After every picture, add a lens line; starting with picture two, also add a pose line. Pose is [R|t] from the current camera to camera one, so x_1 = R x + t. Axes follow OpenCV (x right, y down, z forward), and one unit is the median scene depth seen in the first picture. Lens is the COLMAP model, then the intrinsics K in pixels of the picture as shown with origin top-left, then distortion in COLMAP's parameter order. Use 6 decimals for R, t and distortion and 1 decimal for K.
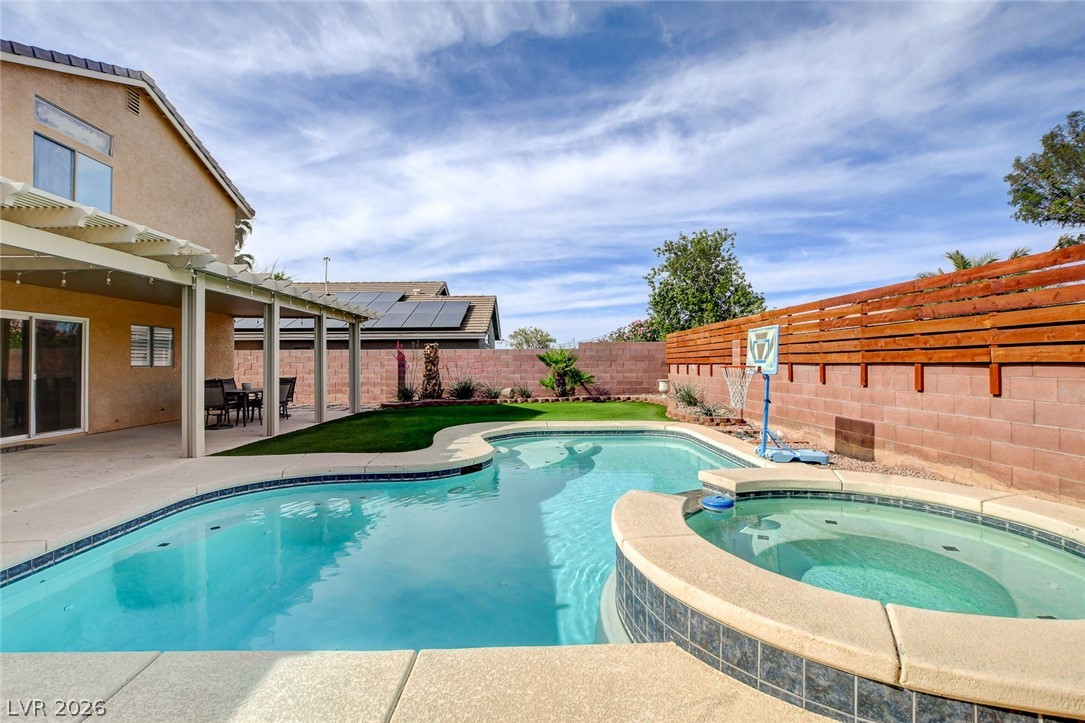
lens RADIAL K [[486.7, 0, 542.5], [0, 486.7, 361.5], [0, 0, 1]] dist [-0.028357, 0.000371]
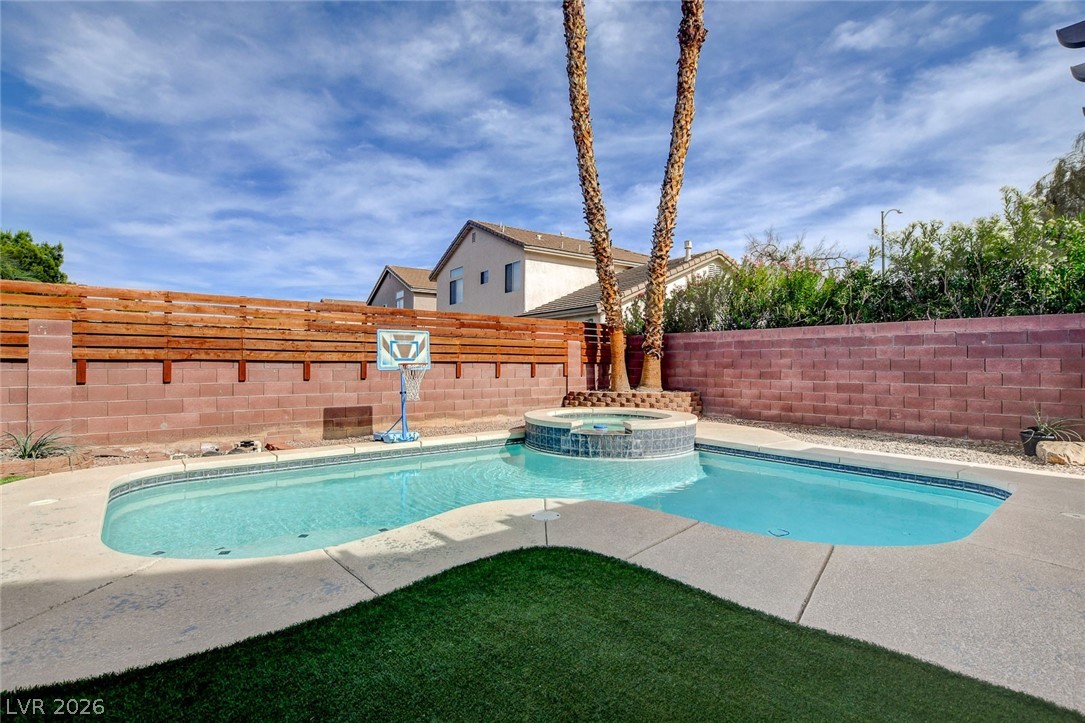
lens RADIAL K [[513.9, 0, 544.6], [0, 513.9, 360.0], [0, 0, 1]] dist [-0.030637, 0.000563]
pose [[-0.614839, 0.006618, 0.788625, -0.307198], [-0.004083, 0.999925, -0.011575, 0.005914], [-0.788642, -0.010337, -0.614765, 0.624641]]
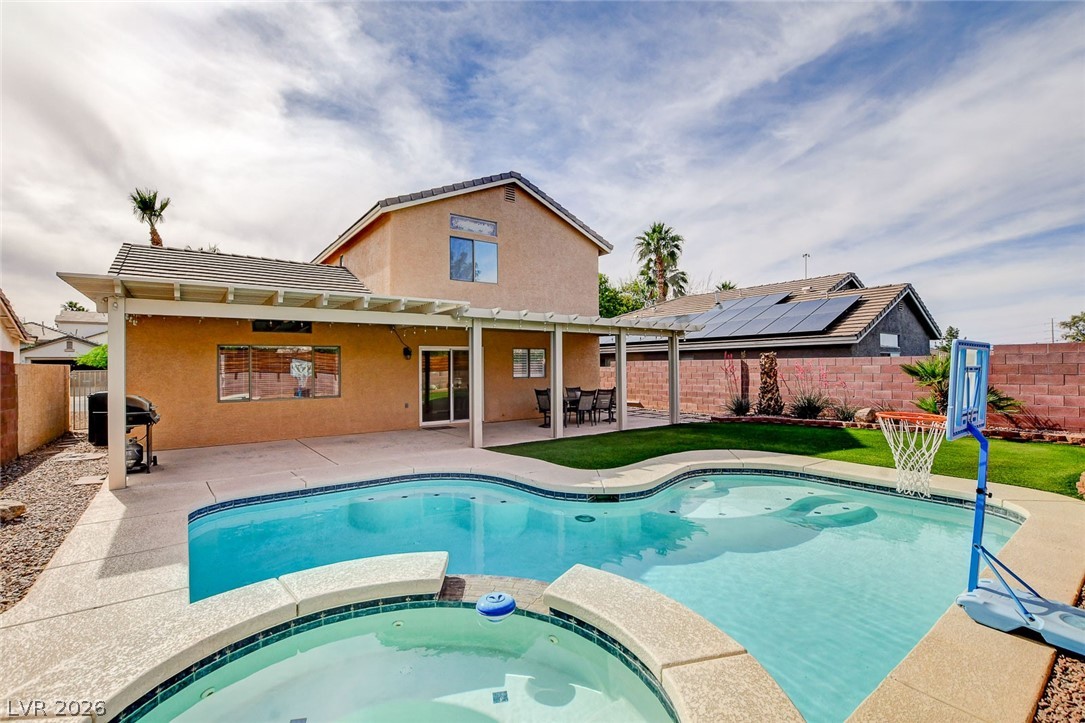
lens RADIAL K [[482.5, 0, 538.8], [0, 482.5, 357.7], [0, 0, 1]] dist [-0.028625, 0.001026]
pose [[0.578715, -0.015051, -0.815391, 0.248505], [0.009180, 0.999887, -0.011941, -0.021481], [0.815478, -0.000575, 0.578787, 0.147829]]
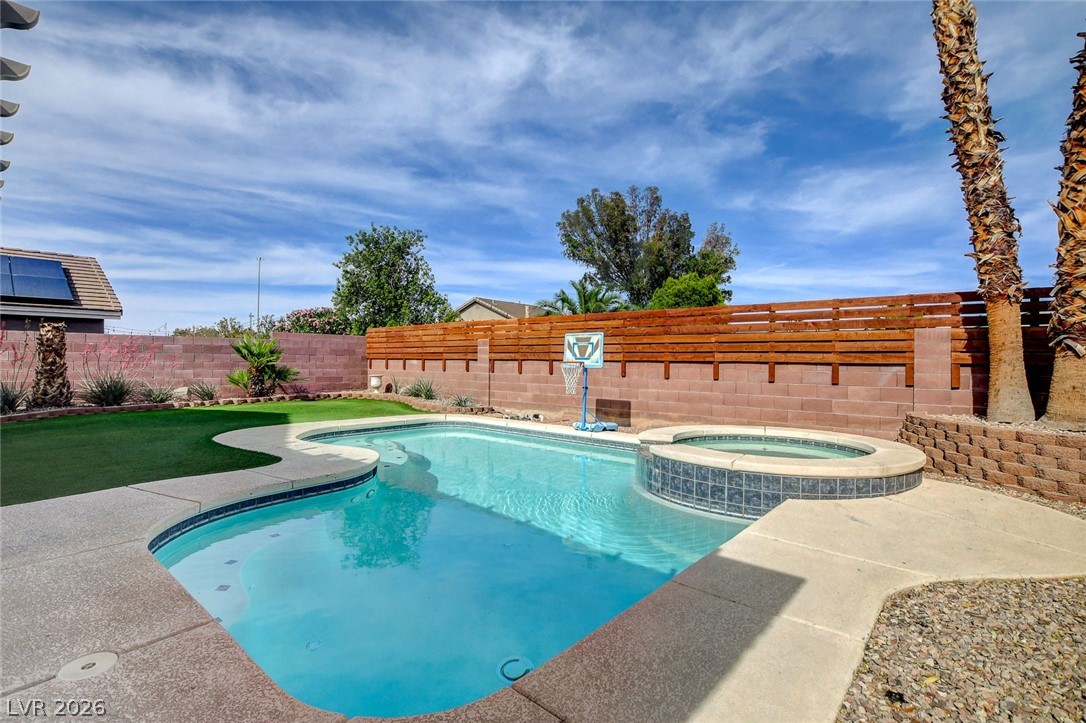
lens RADIAL K [[523.7, 0, 540.9], [0, 523.7, 359.5], [0, 0, 1]] dist [-0.034054, 0.000963]
pose [[0.676851, 0.013243, 0.736001, -0.290117], [-0.016434, 0.999861, -0.002877, 0.003557], [-0.735937, -0.010148, 0.676974, 0.043541]]
